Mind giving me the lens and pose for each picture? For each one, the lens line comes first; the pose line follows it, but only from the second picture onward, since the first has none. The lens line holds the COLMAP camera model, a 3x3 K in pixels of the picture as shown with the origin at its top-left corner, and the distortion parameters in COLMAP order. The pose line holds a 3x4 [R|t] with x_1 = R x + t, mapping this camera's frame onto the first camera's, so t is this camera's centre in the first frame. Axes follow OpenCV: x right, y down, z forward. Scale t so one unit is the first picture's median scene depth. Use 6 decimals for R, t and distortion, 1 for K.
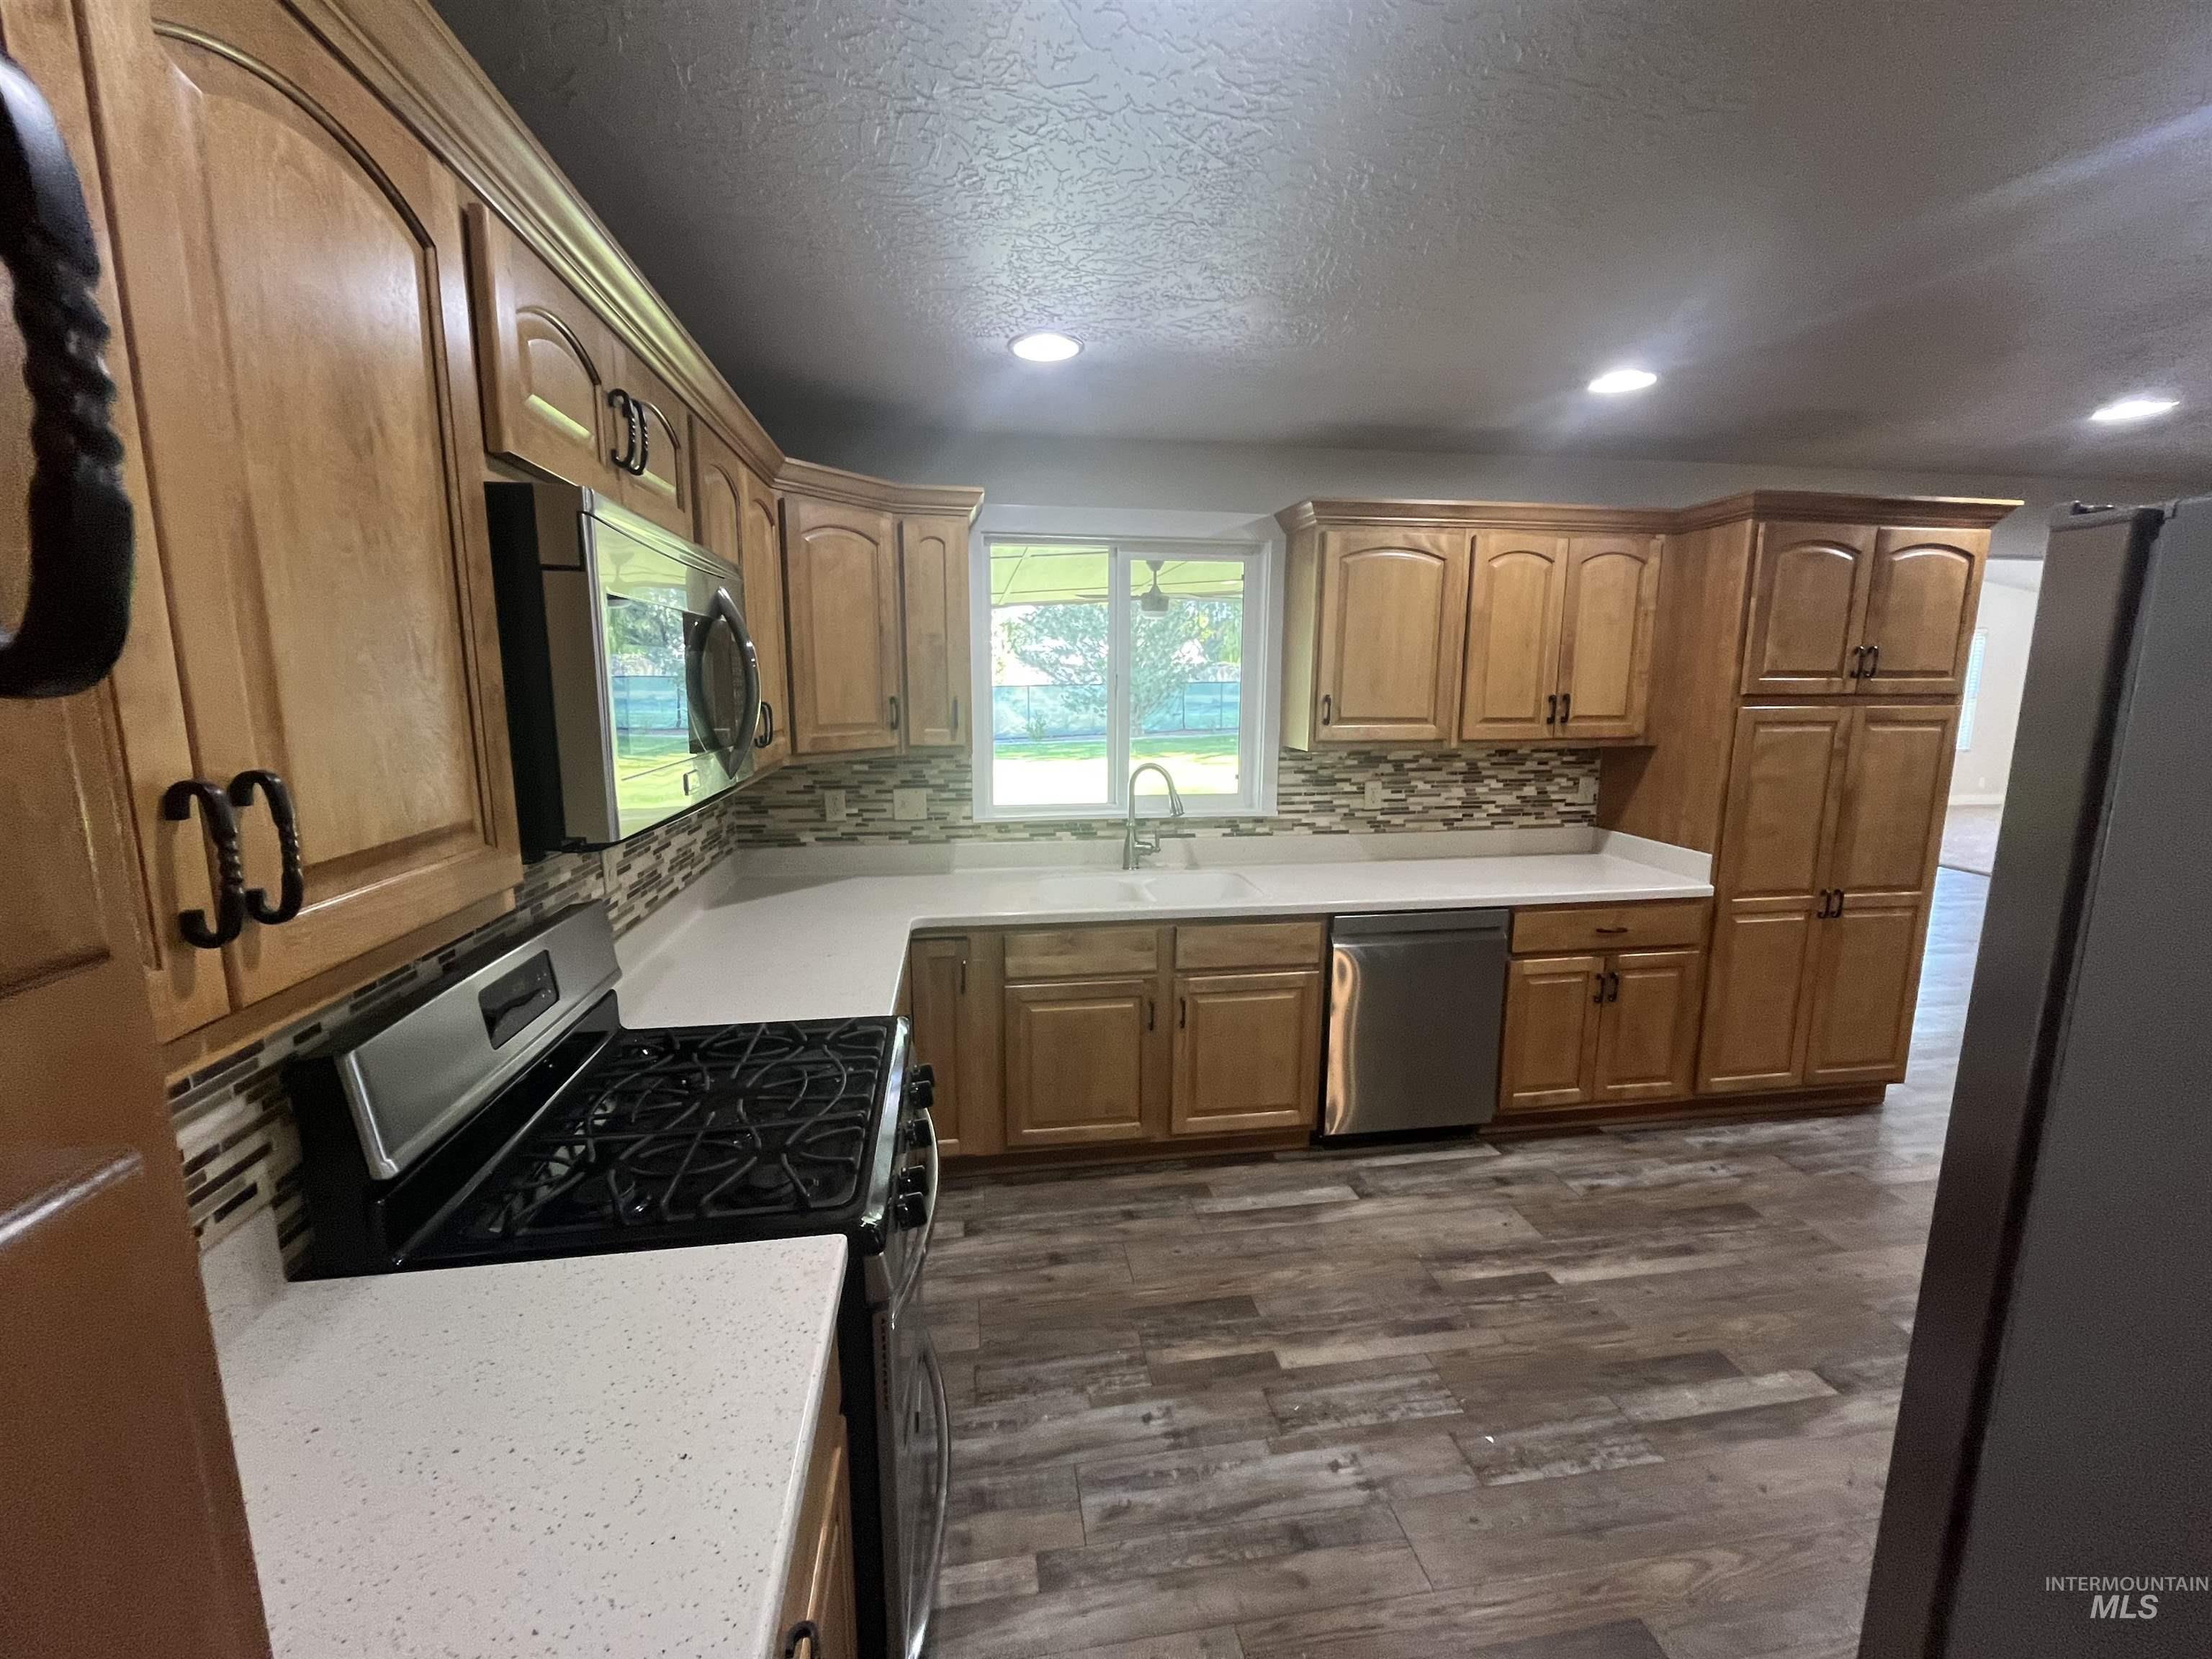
lens RADIAL K [[900.0, 0, 1101.4], [0, 900.0, 826.4], [0, 0, 1]] dist [-0.003951, 0.000363]
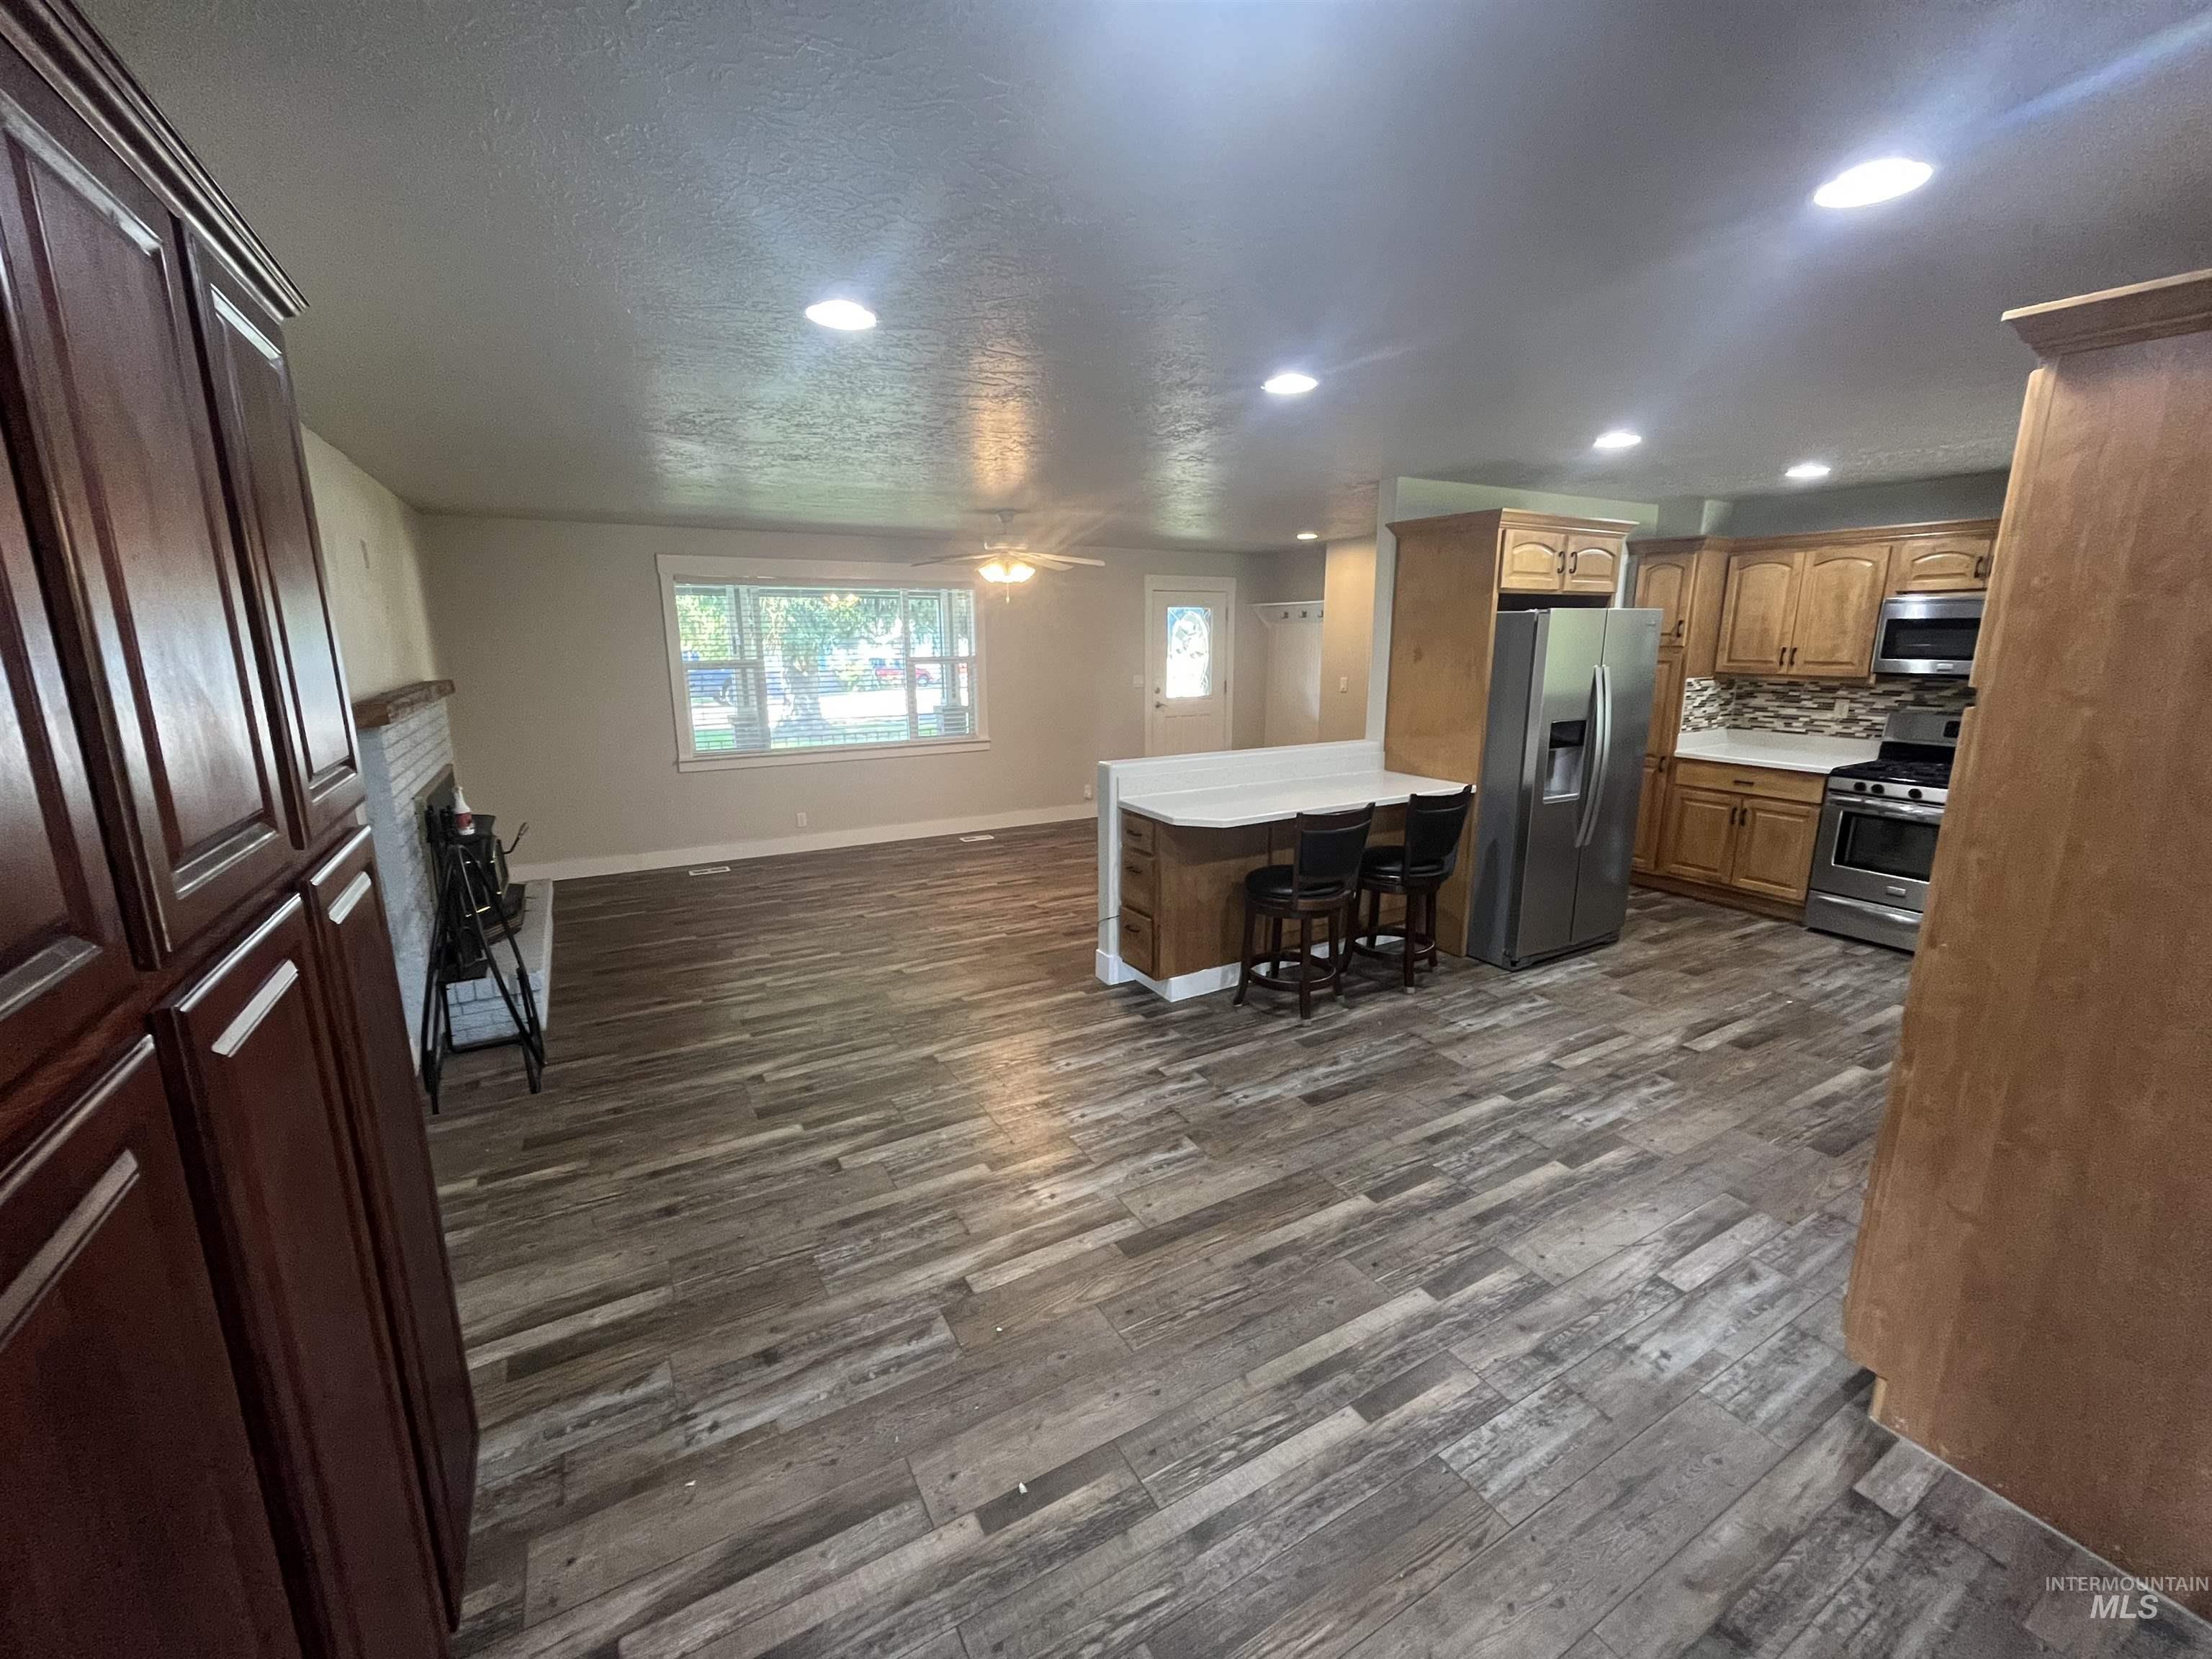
lens RADIAL K [[906.8, 0, 1101.2], [0, 906.8, 826.3], [0, 0, 1]] dist [0.000973, -0.000214]
pose [[-0.933106, 0.081225, -0.350308, 1.821560], [-0.053116, 0.932339, 0.357664, -0.261827], [0.355657, 0.352346, -0.865656, 1.456489]]
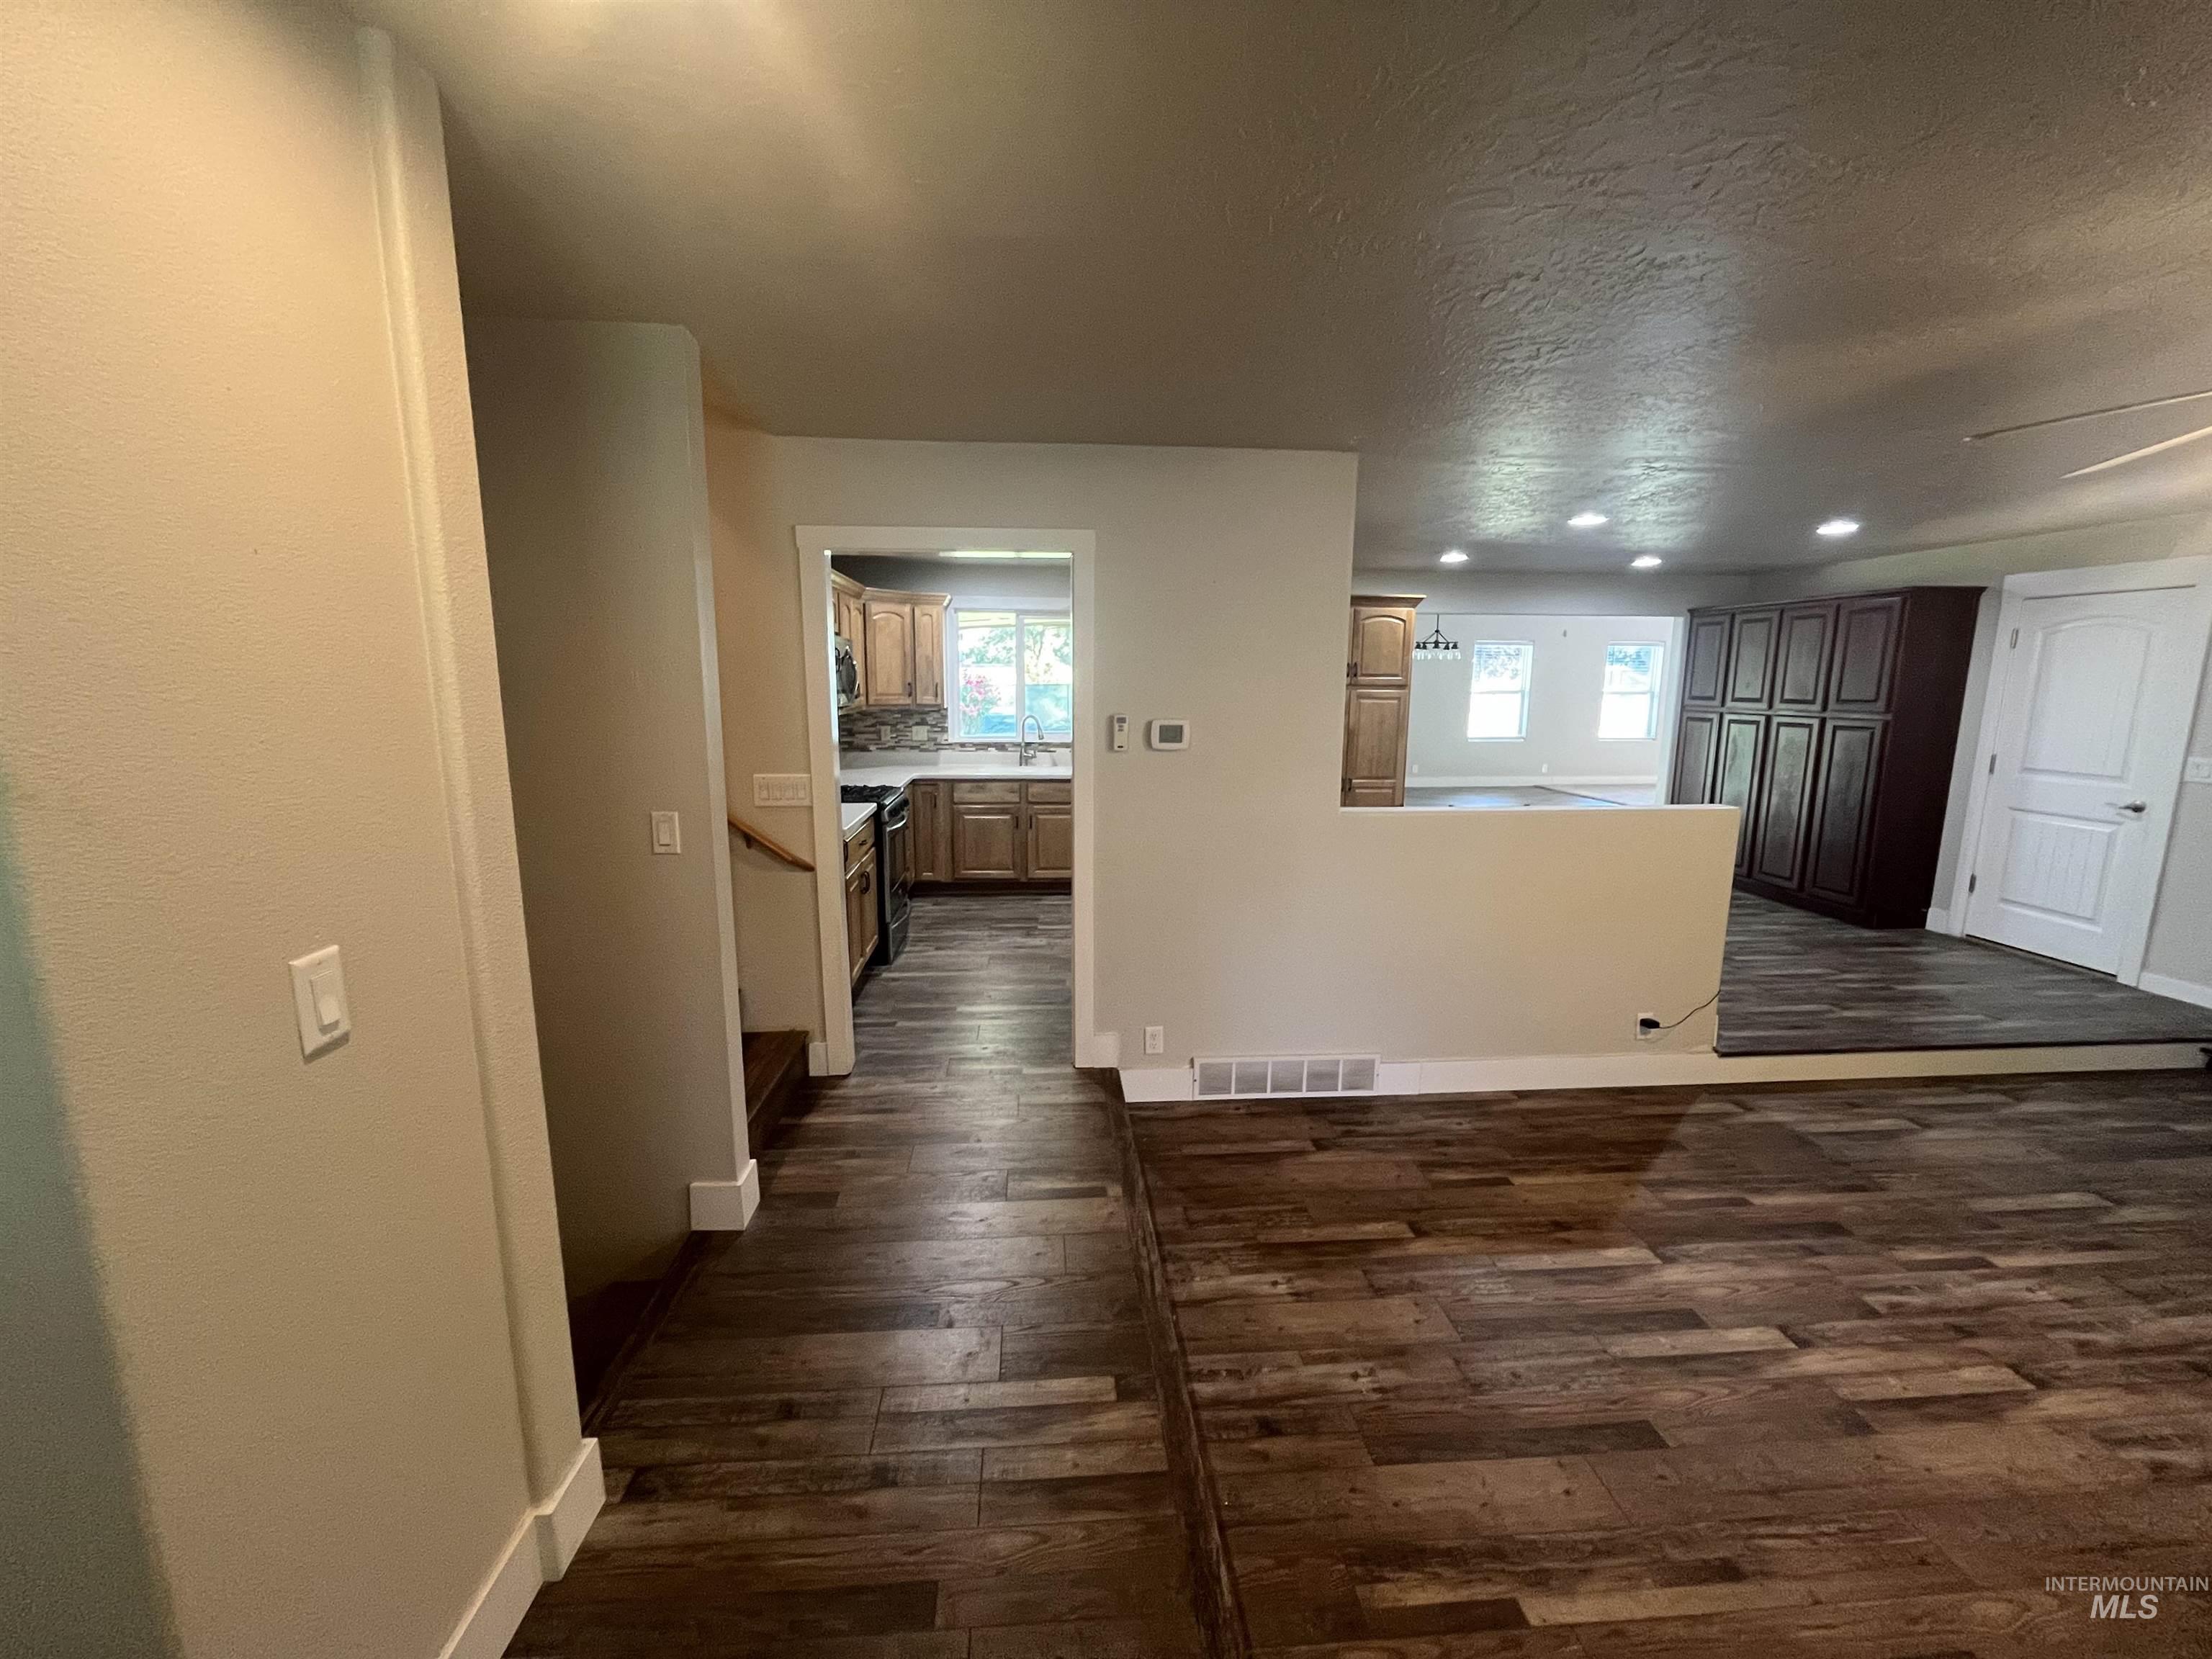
lens RADIAL K [[891.7, 0, 1106.5], [0, 891.7, 826.0], [0, 0, 1]] dist [-0.000145, 0.000036]
pose [[0.997451, 0.017600, -0.069151, 0.445178], [-0.017633, 0.999845, 0.000134, 0.218594], [0.069143, 0.001086, 0.997606, -1.270863]]
